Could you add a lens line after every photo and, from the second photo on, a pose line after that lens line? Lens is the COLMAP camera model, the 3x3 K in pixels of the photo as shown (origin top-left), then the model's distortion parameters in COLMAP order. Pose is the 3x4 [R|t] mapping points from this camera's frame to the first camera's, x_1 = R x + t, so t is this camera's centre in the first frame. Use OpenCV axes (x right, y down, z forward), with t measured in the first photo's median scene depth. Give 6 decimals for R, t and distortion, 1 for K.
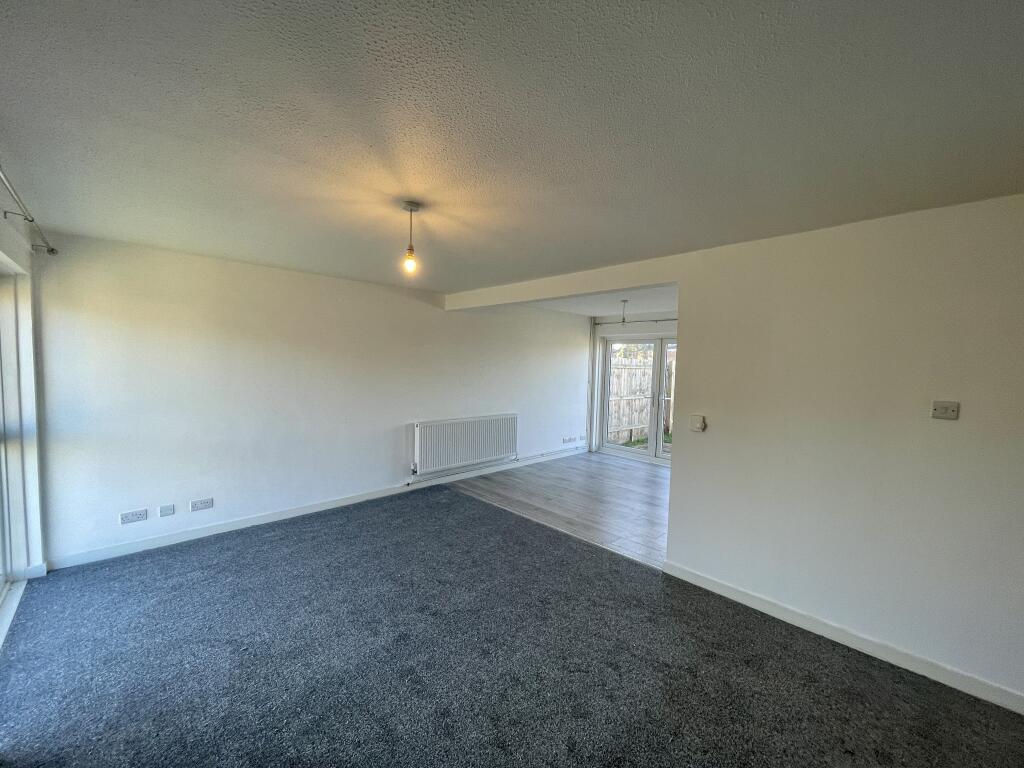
lens RADIAL K [[412.5, 0, 511.4], [0, 412.5, 387.3], [0, 0, 1]] dist [-0.002660, -0.000239]
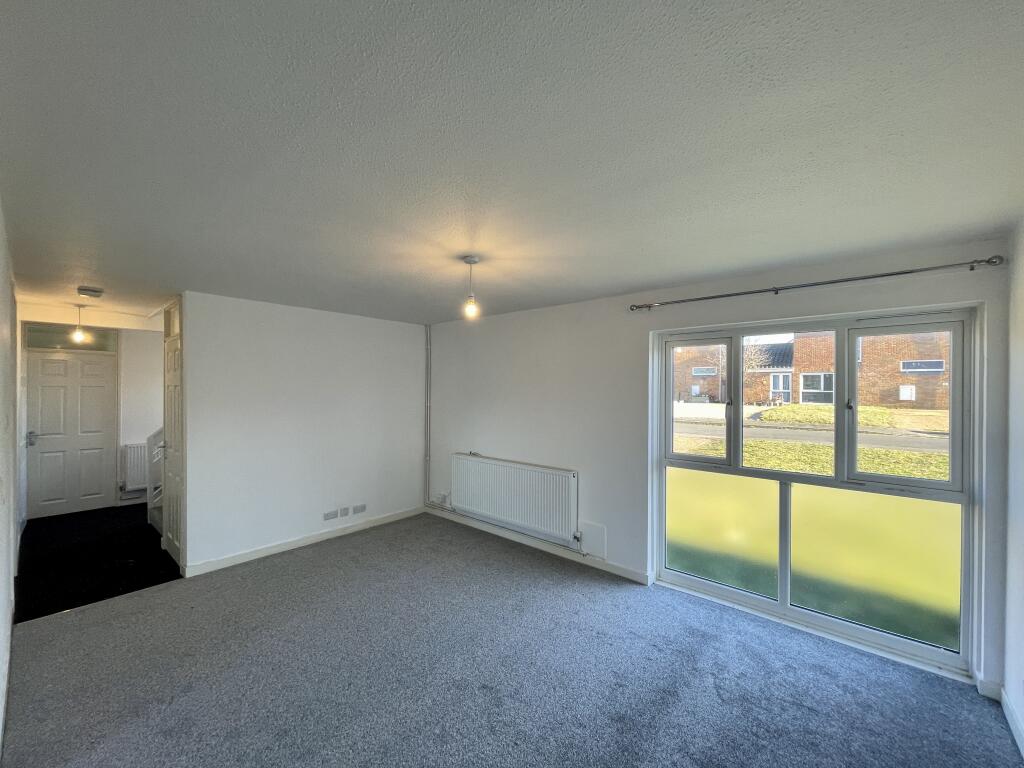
lens RADIAL K [[412.5, 0, 511.4], [0, 412.5, 387.3], [0, 0, 1]] dist [-0.002660, -0.000239]
pose [[-0.994812, -0.030769, -0.096967, -0.107648], [-0.036544, 0.997627, 0.058352, -0.064735], [0.094942, 0.061593, -0.993576, 0.919941]]
